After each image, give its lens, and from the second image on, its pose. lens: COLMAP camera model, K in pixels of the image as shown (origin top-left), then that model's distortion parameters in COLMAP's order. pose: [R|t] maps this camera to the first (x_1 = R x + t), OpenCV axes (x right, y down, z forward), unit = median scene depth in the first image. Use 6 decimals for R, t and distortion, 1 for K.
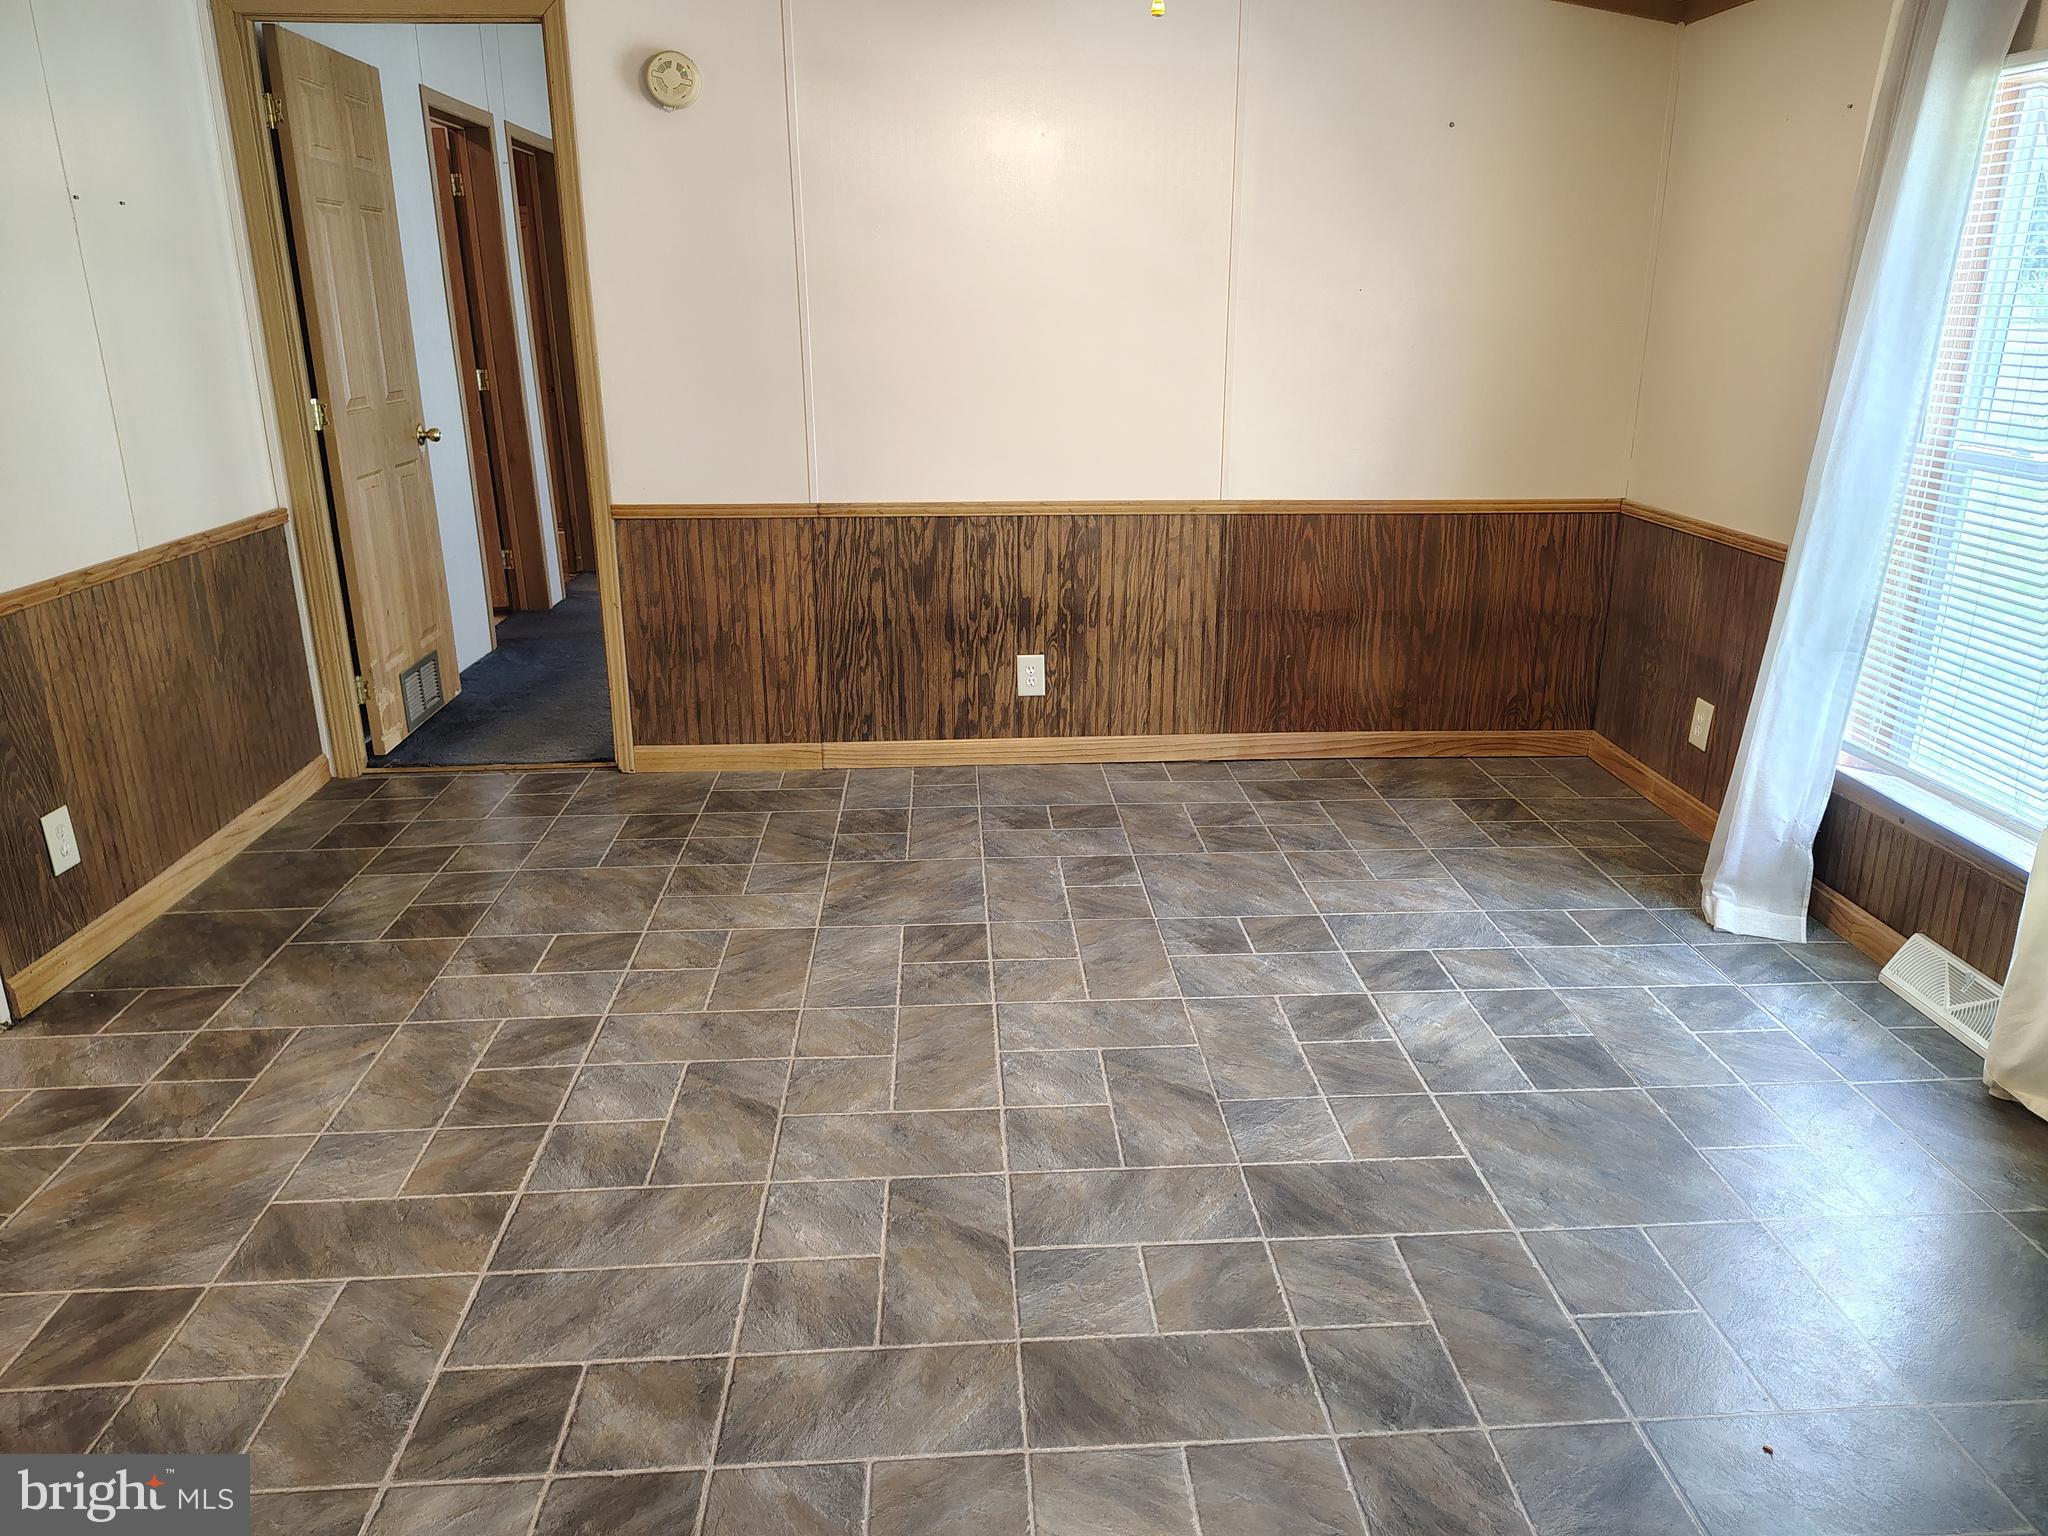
lens RADIAL K [[1426.9, 0, 1017.3], [0, 1426.9, 766.2], [0, 0, 1]] dist [0.032505, -0.058245]
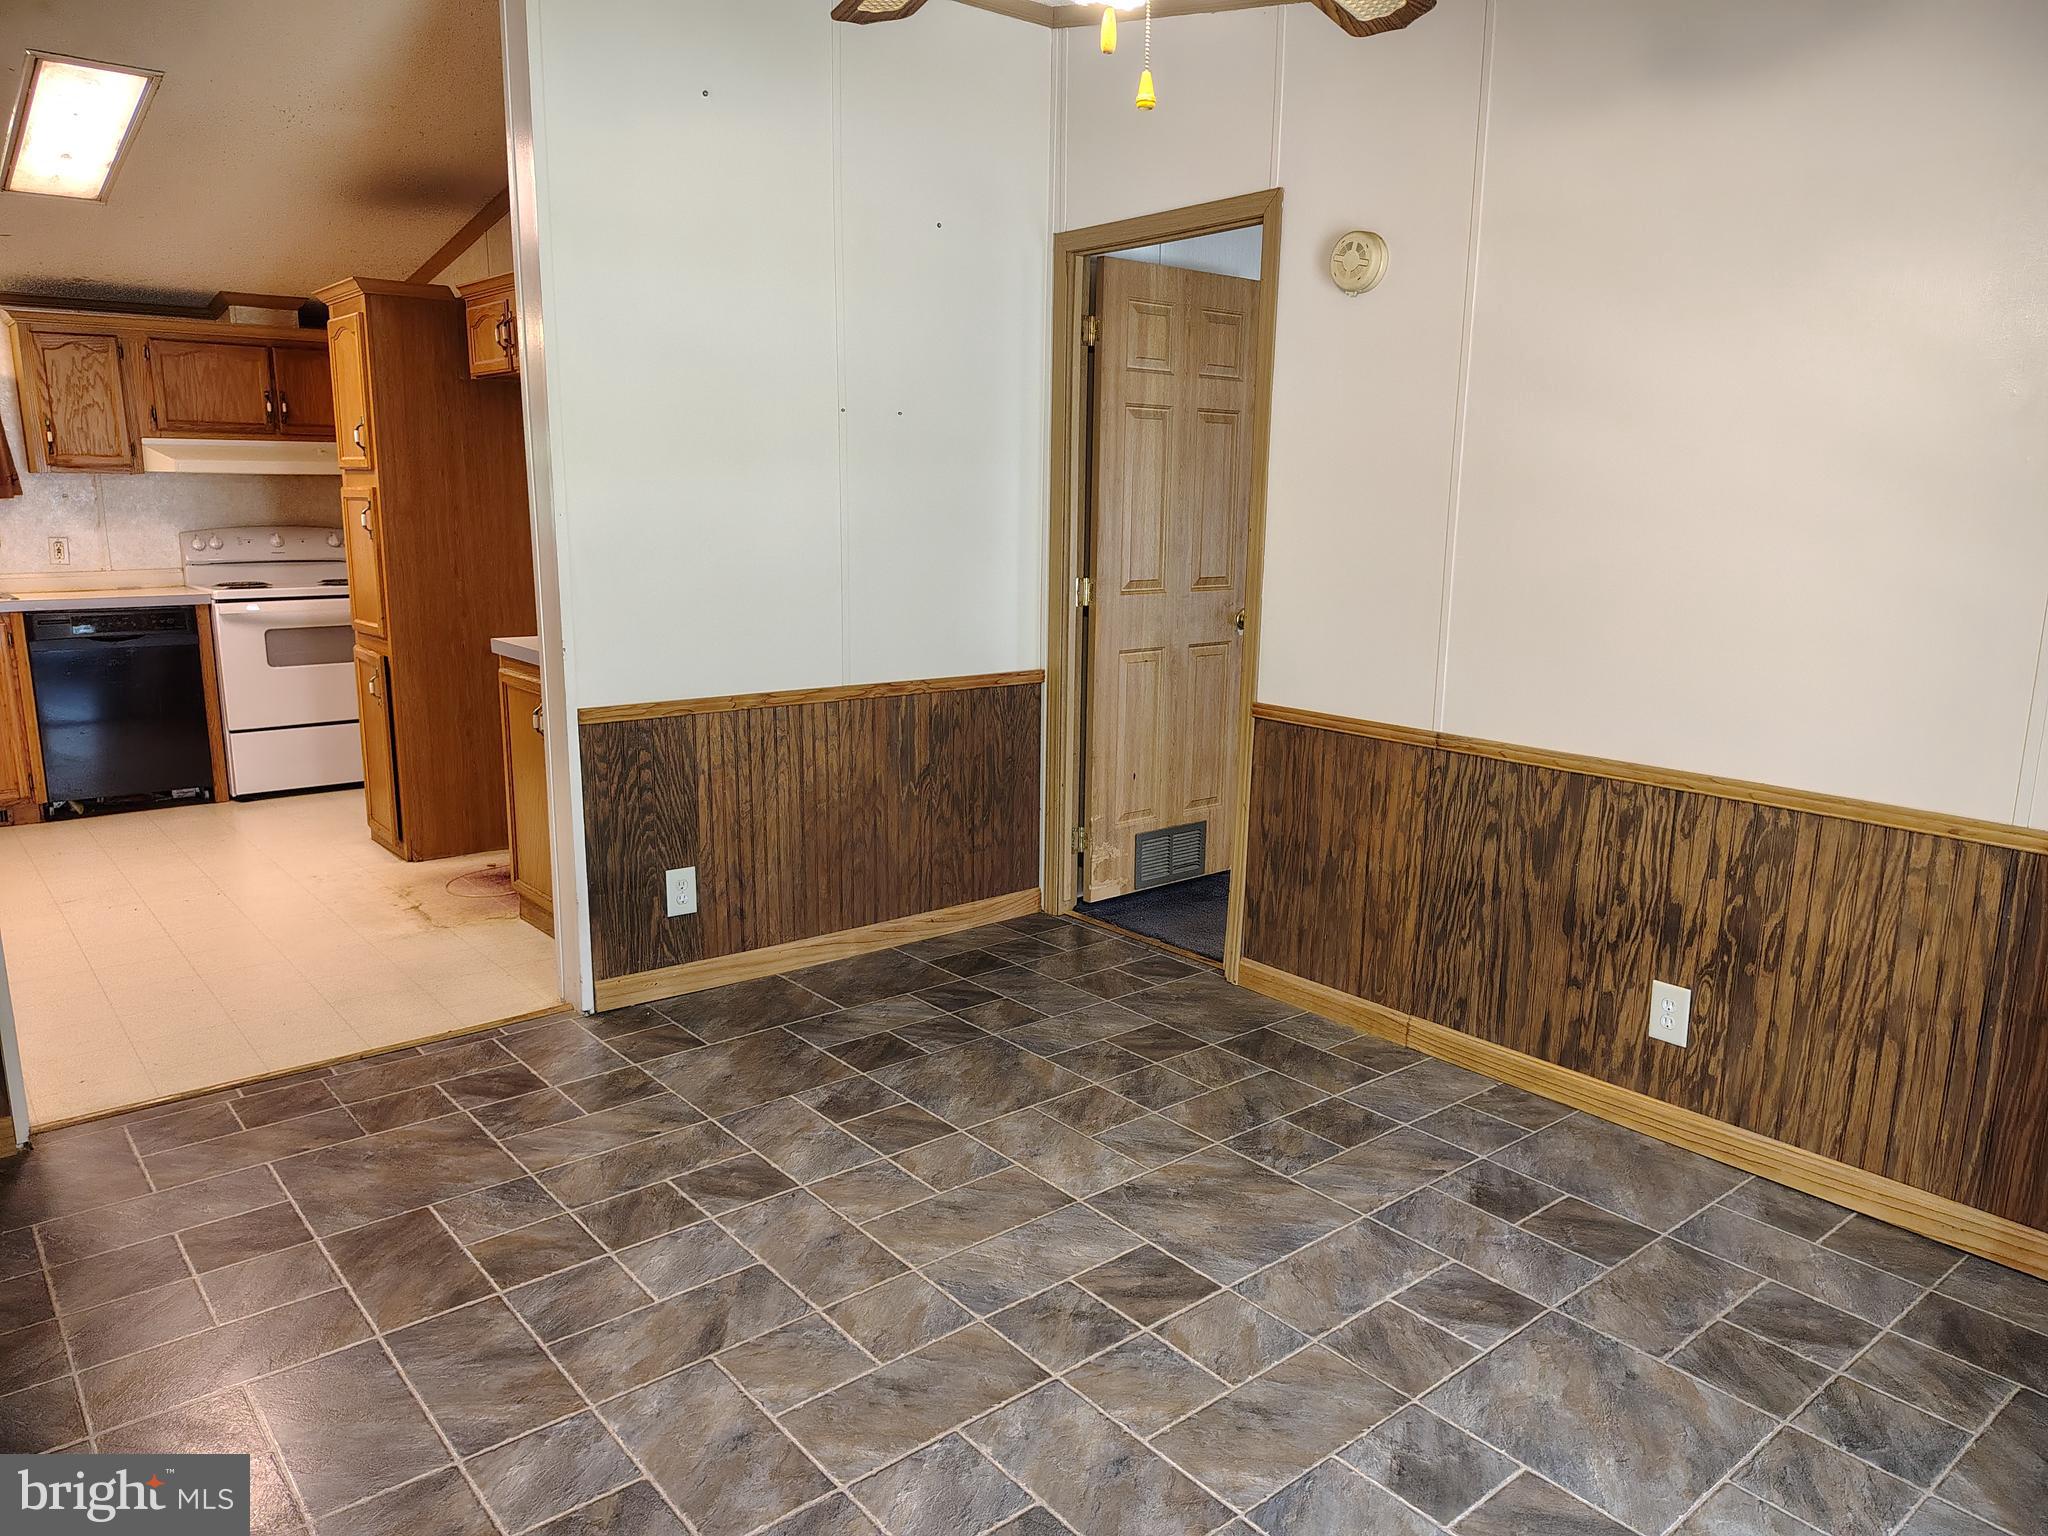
lens RADIAL K [[1397.2, 0, 1027.6], [0, 1397.2, 770.6], [0, 0, 1]] dist [0.052643, -0.062962]
pose [[0.591057, 0.165788, -0.789409, 0.359988], [-0.260540, 0.965433, 0.007680, -0.104794], [0.763394, 0.201133, 0.613820, 0.316161]]
